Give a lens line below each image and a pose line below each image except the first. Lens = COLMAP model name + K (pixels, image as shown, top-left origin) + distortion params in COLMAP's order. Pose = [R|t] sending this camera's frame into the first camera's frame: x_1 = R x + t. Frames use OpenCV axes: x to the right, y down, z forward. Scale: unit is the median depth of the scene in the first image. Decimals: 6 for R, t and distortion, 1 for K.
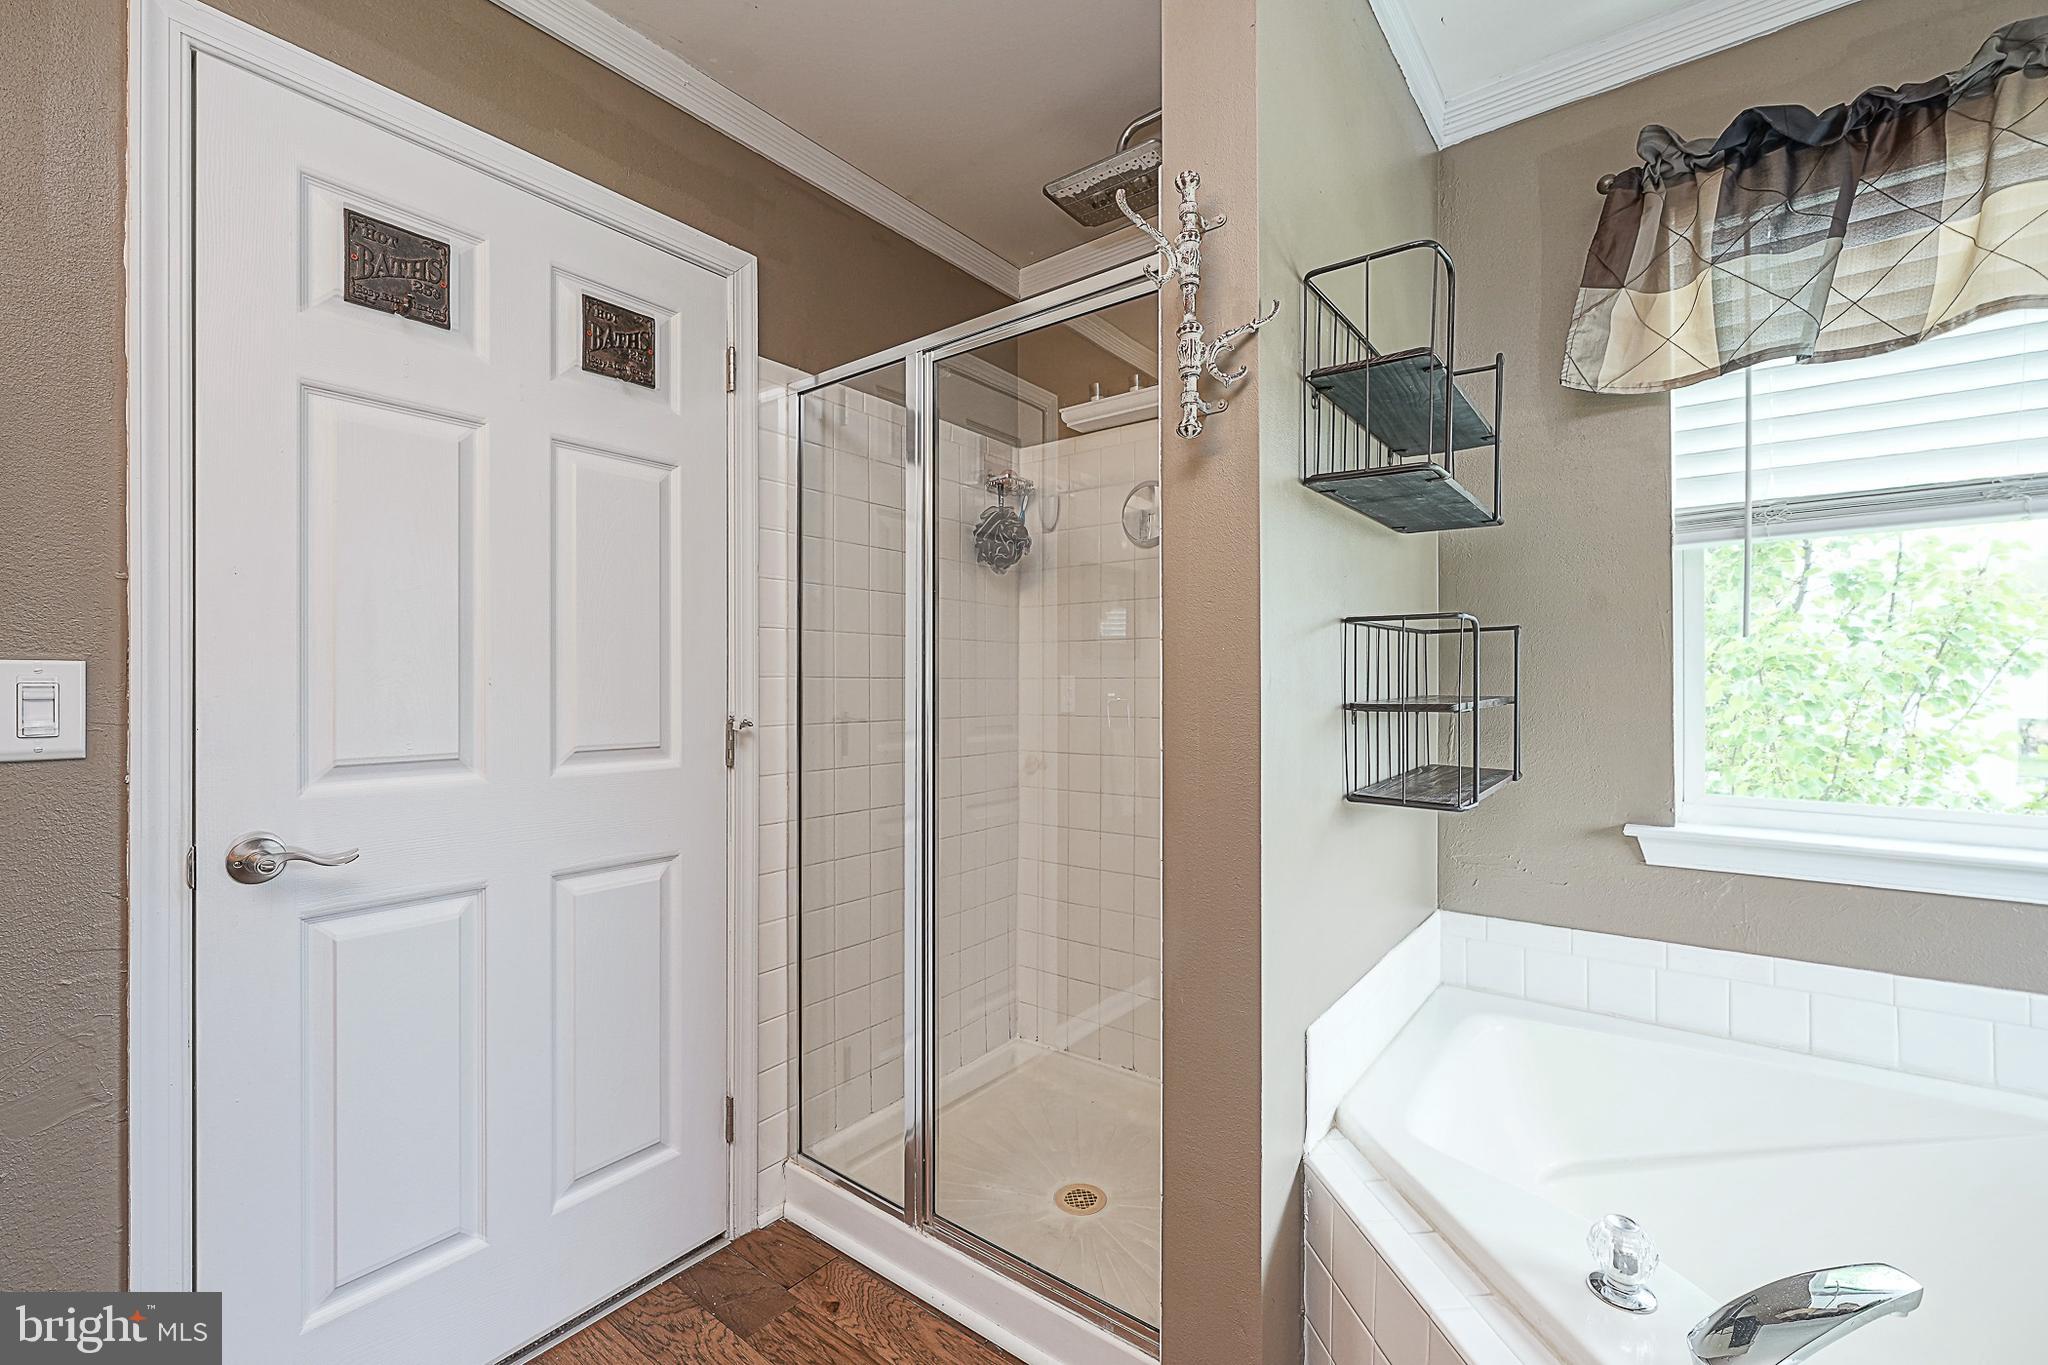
lens RADIAL K [[838.3, 0, 1013.1], [0, 838.3, 692.0], [0, 0, 1]] dist [-0.003492, 0.000562]
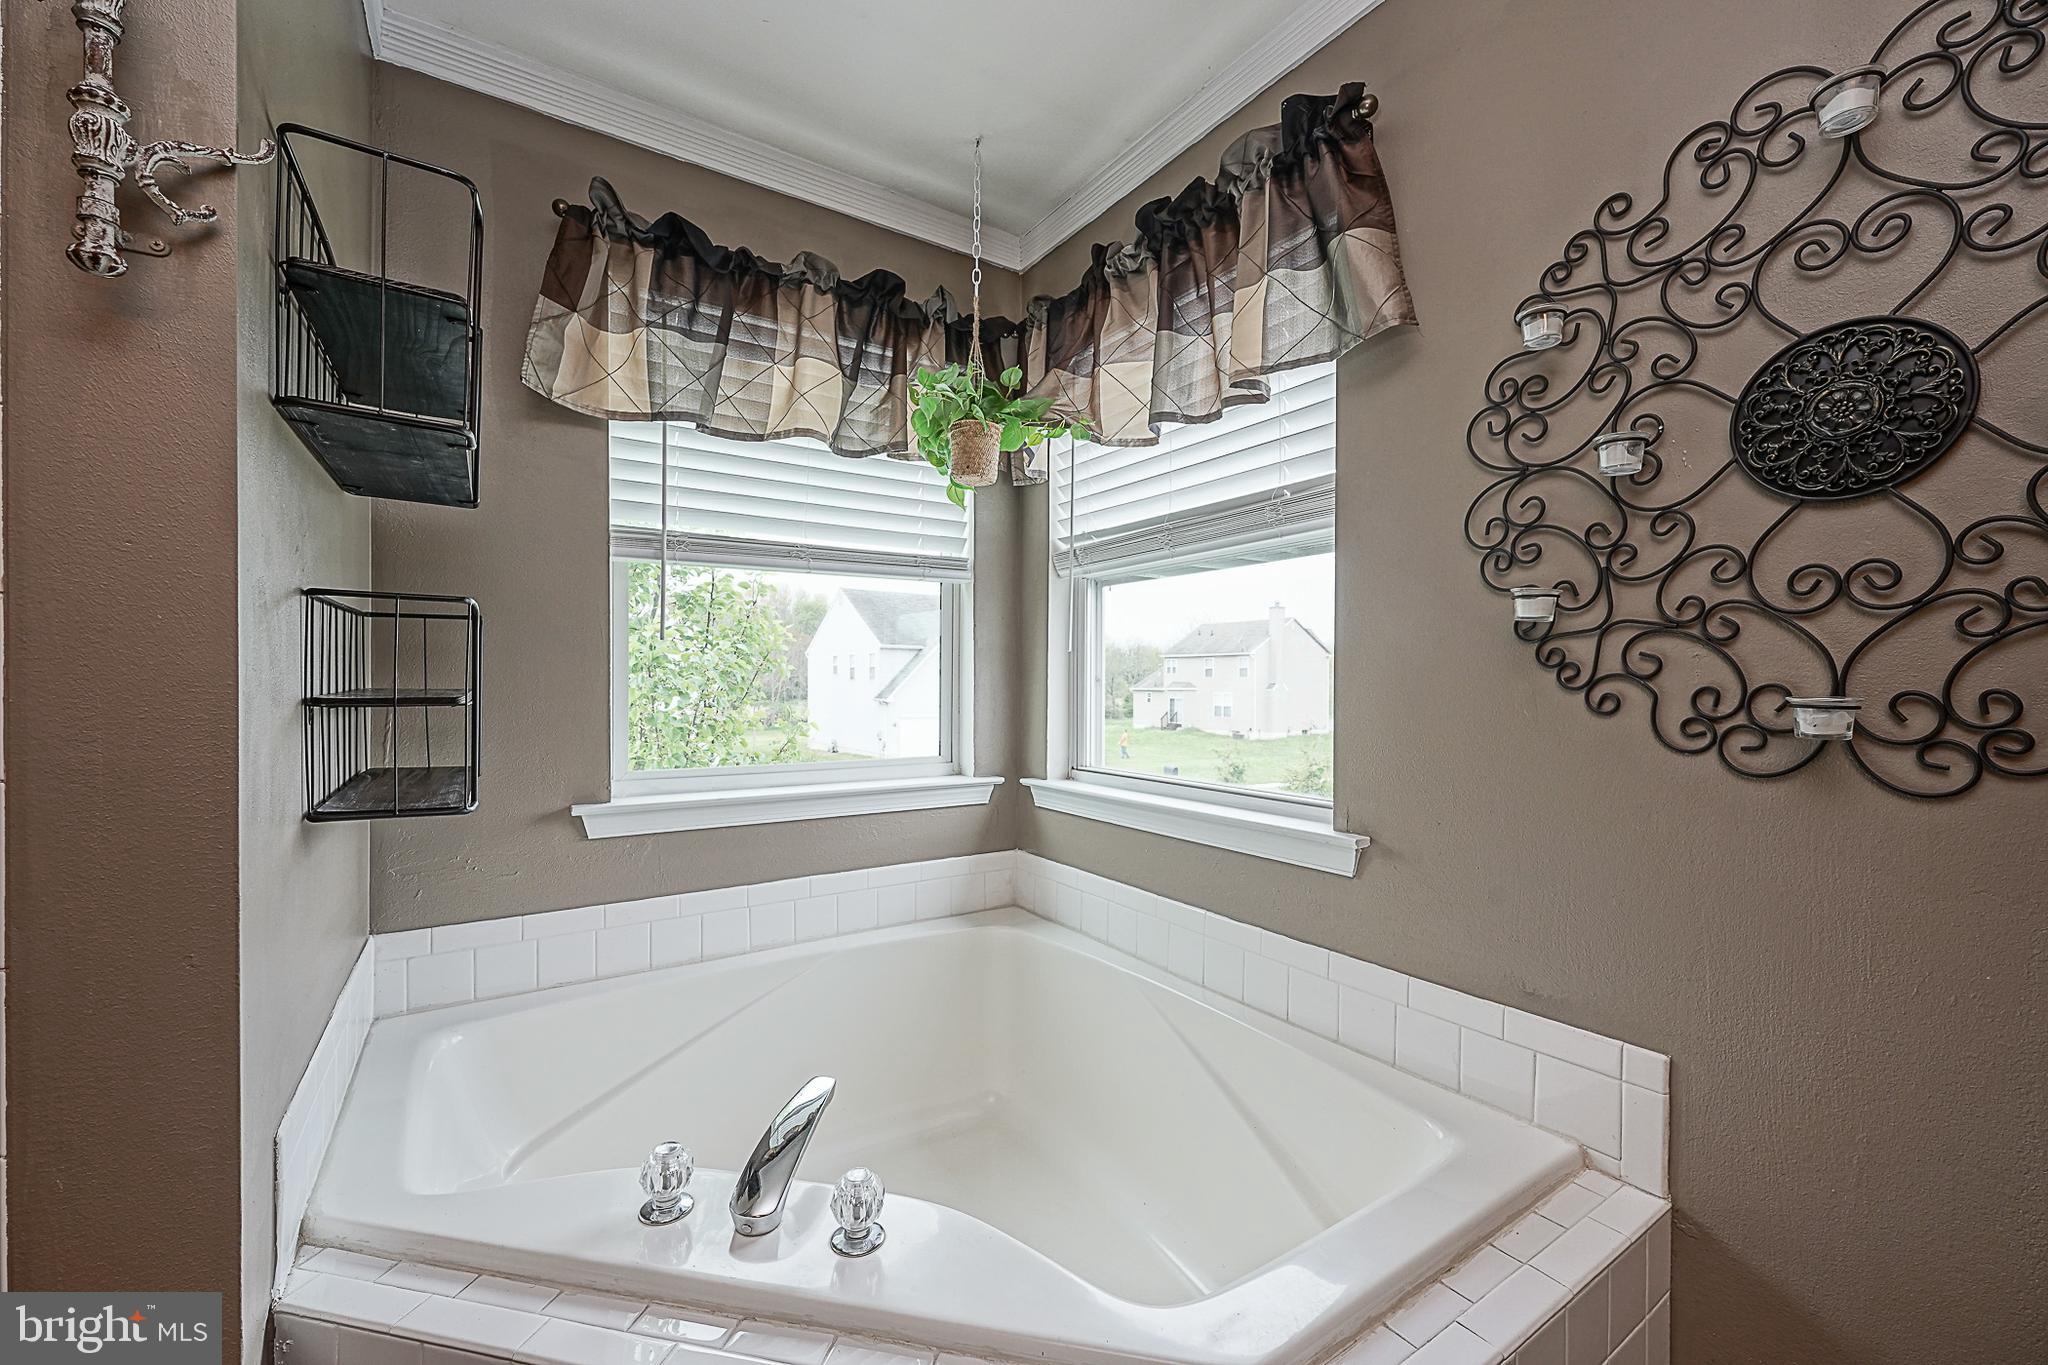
lens RADIAL K [[838.3, 0, 1012.9], [0, 838.3, 692.5], [0, 0, 1]] dist [-0.003492, 0.000562]
pose [[0.315702, -0.006623, 0.948835, -0.132992], [-0.000082, 0.999975, 0.007007, 0.002773], [-0.948858, -0.002290, 0.315694, 0.124093]]
